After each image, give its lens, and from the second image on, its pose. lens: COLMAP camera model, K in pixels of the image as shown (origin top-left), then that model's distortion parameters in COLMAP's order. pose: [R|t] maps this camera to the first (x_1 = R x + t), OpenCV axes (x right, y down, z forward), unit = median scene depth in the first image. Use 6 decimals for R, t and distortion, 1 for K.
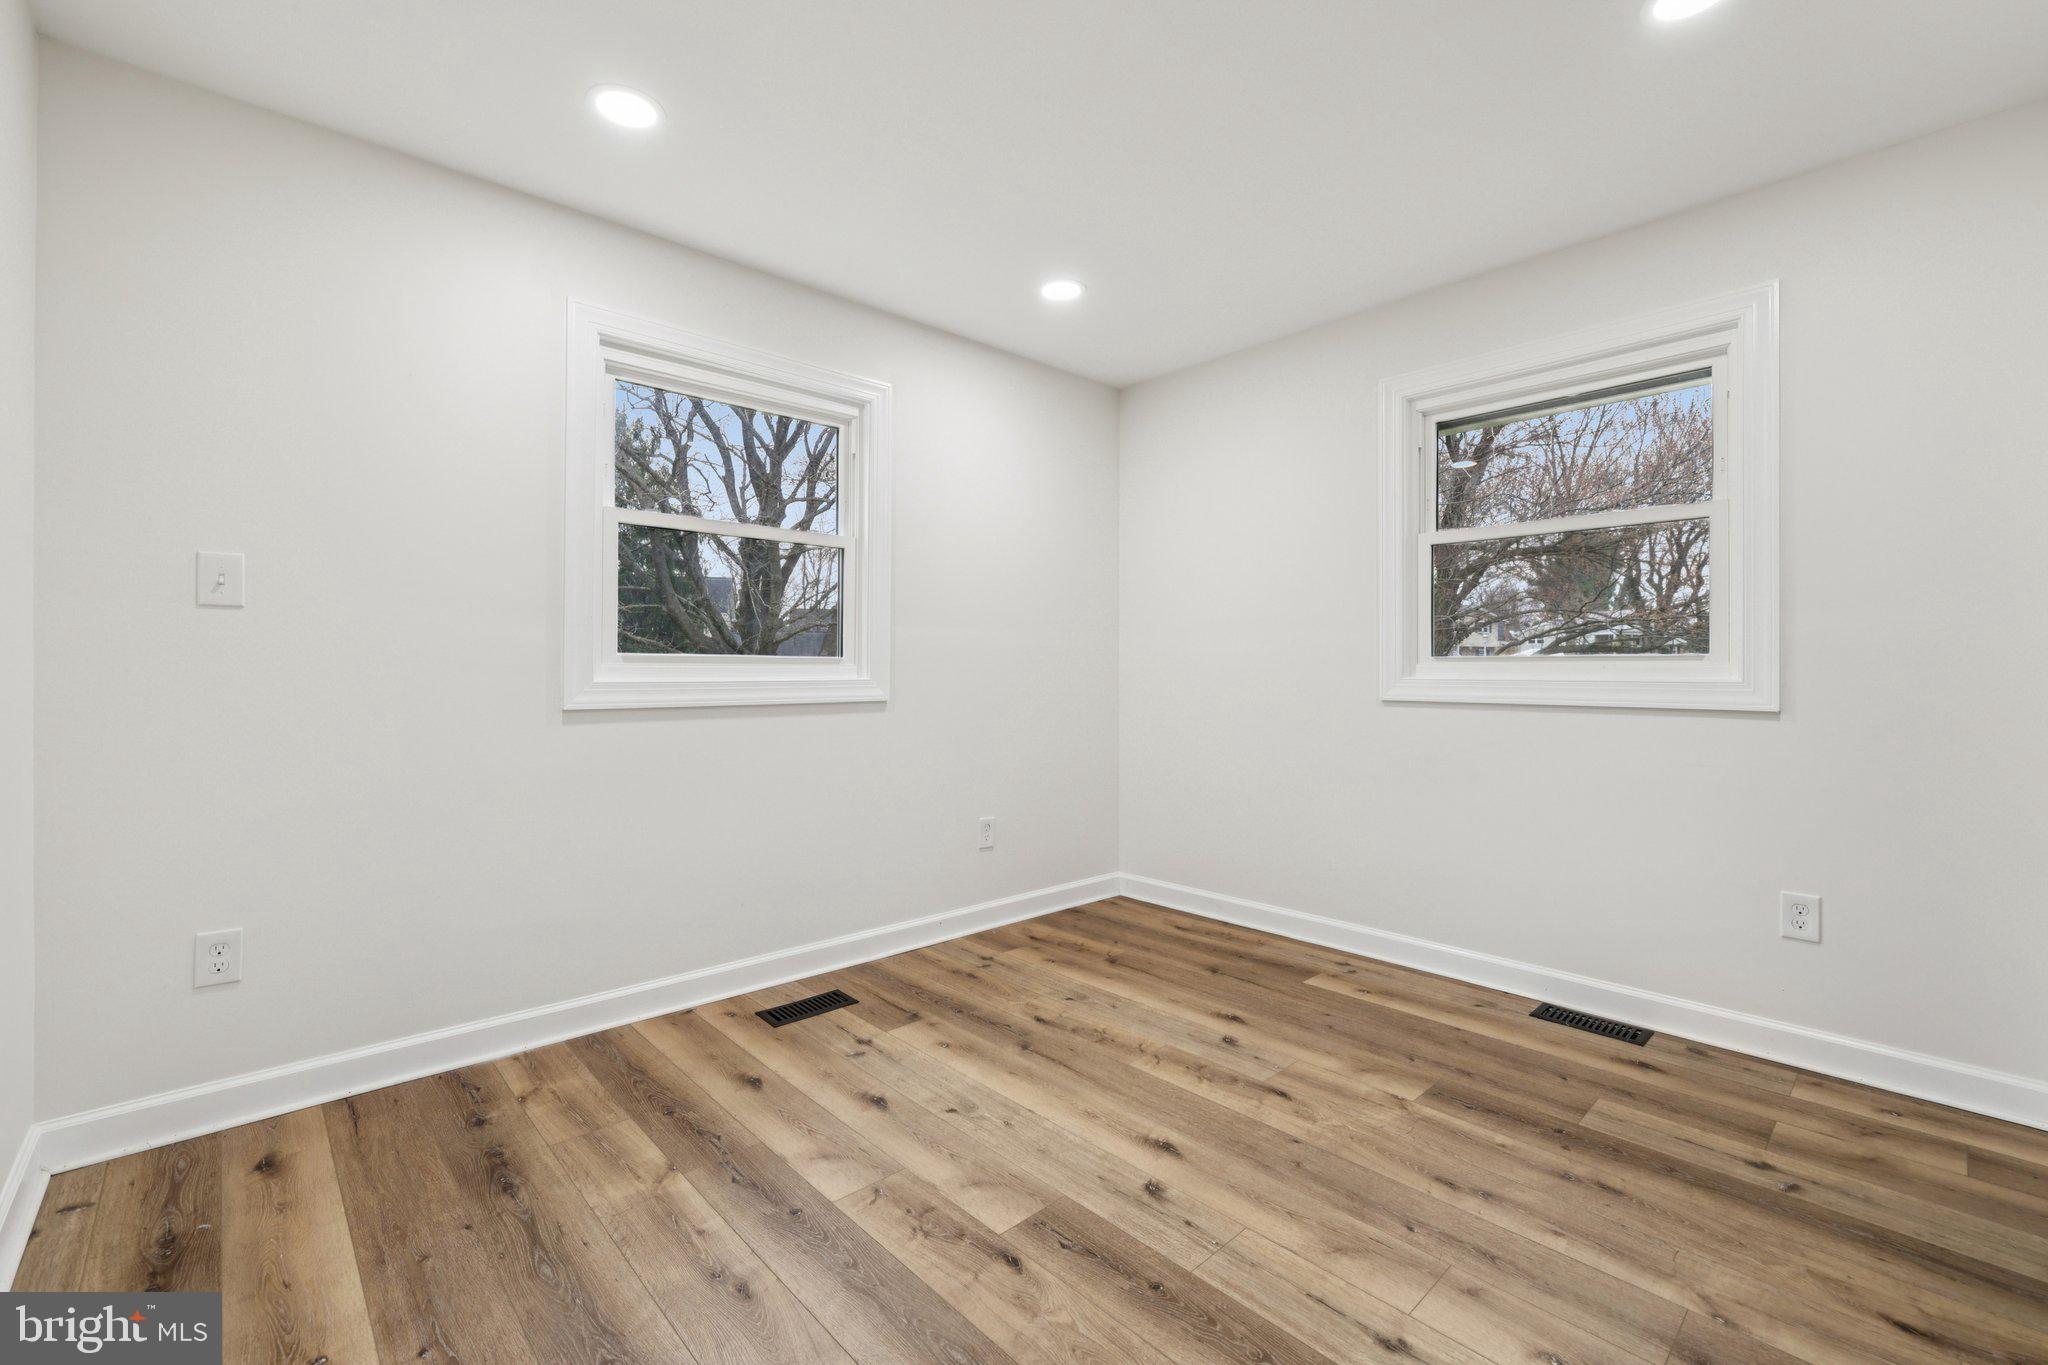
lens RADIAL K [[861.0, 0, 1019.8], [0, 861.0, 676.5], [0, 0, 1]] dist [-0.003192, -0.002498]
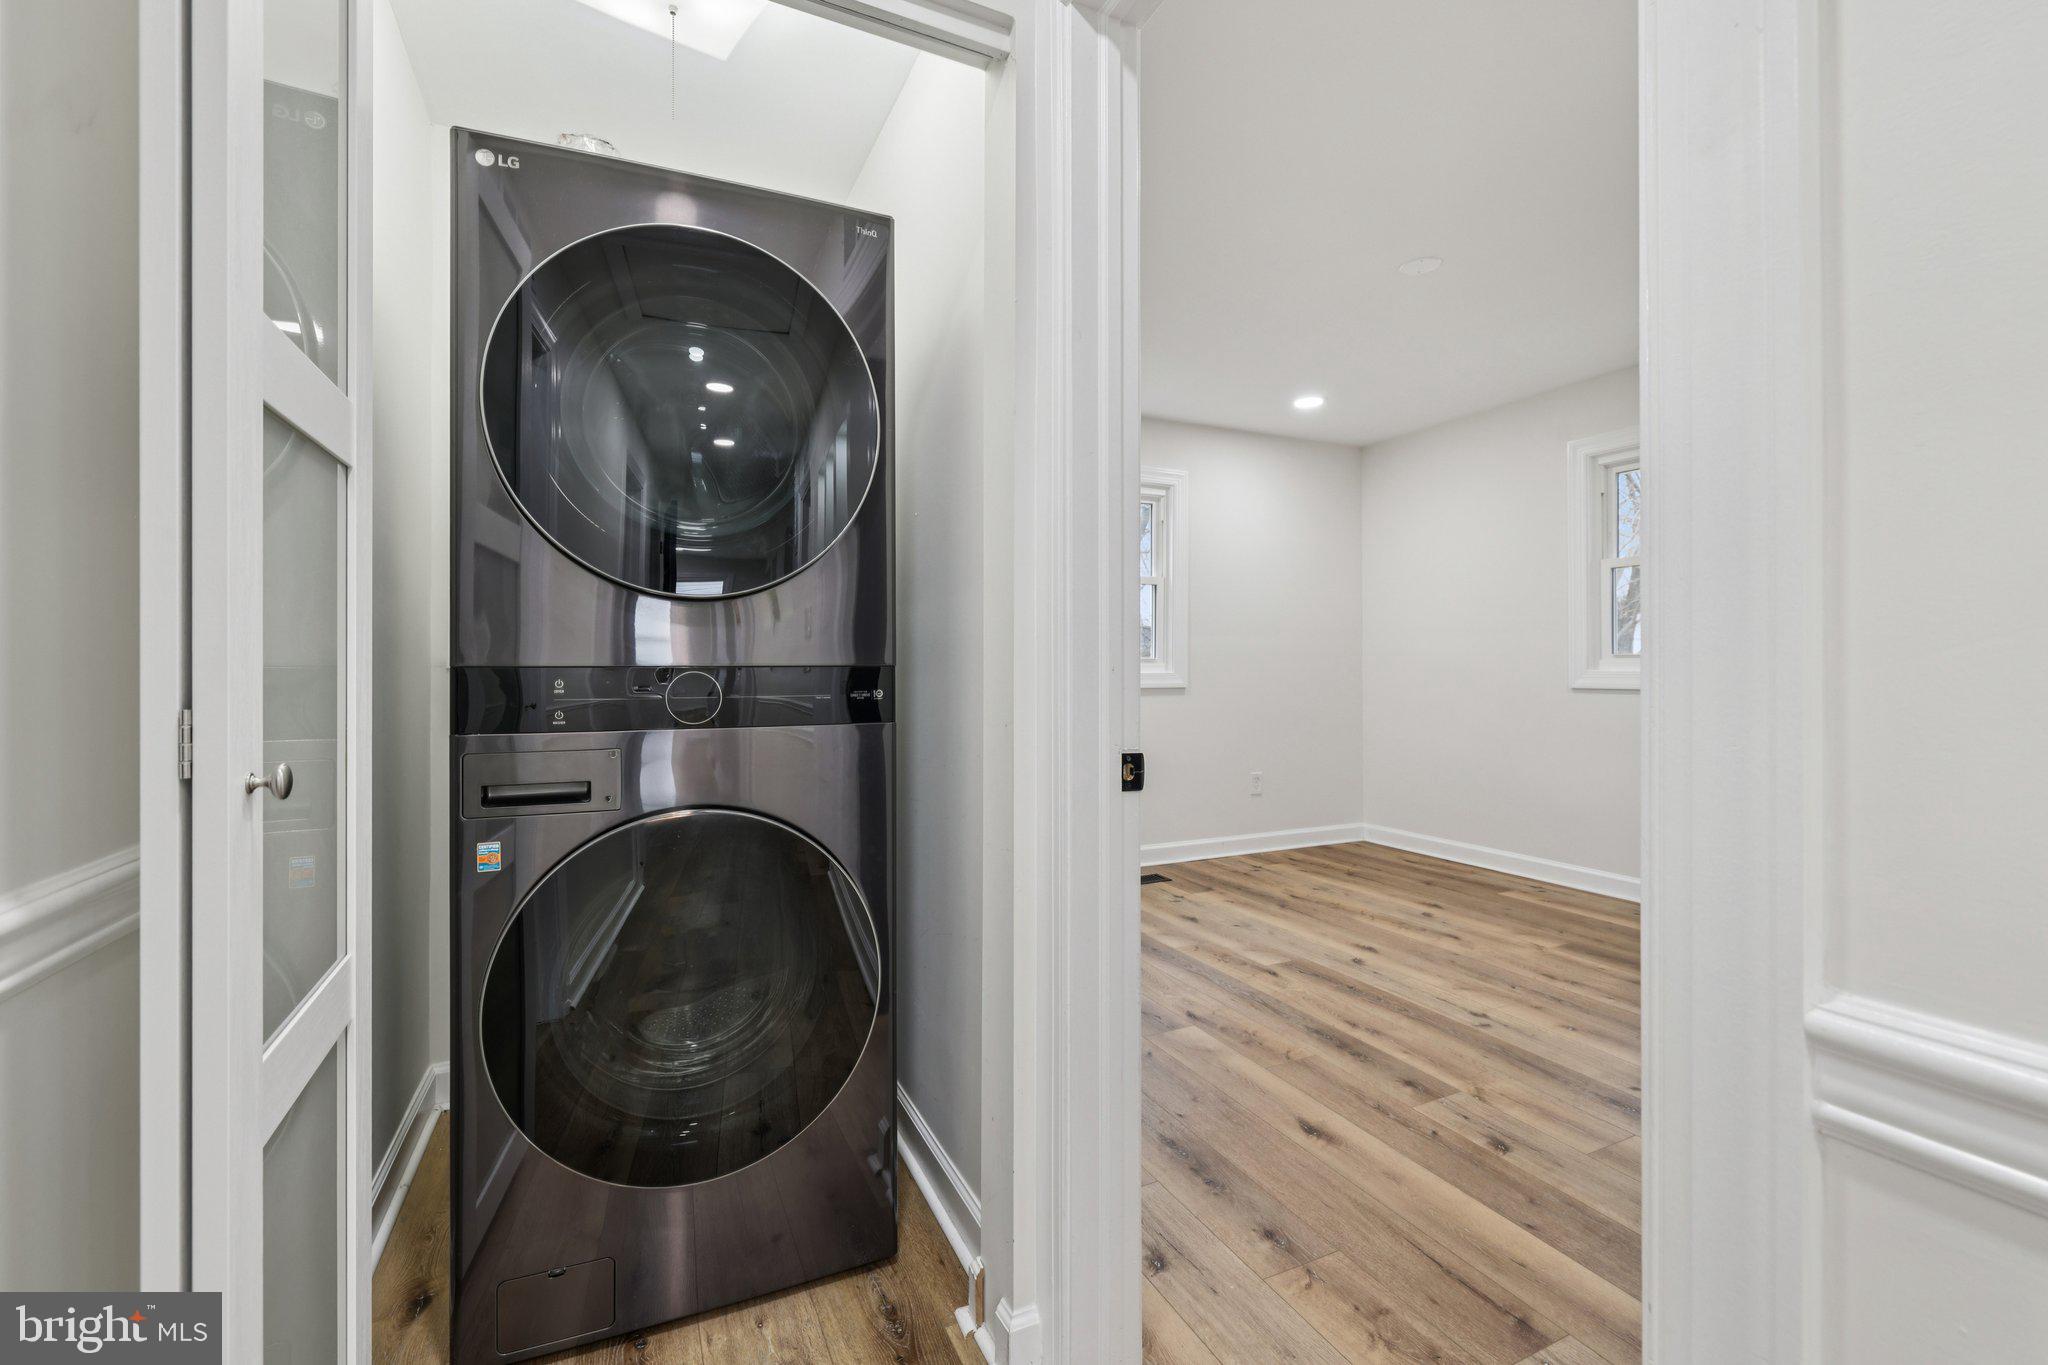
lens RADIAL K [[861.0, 0, 1009.9], [0, 861.0, 668.5], [0, 0, 1]] dist [-0.003192, -0.002498]
pose [[0.951033, -0.003912, -0.309065, 0.018297], [0.001632, 0.999970, -0.007635, 0.008232], [0.309086, 0.006757, 0.951010, -0.633908]]
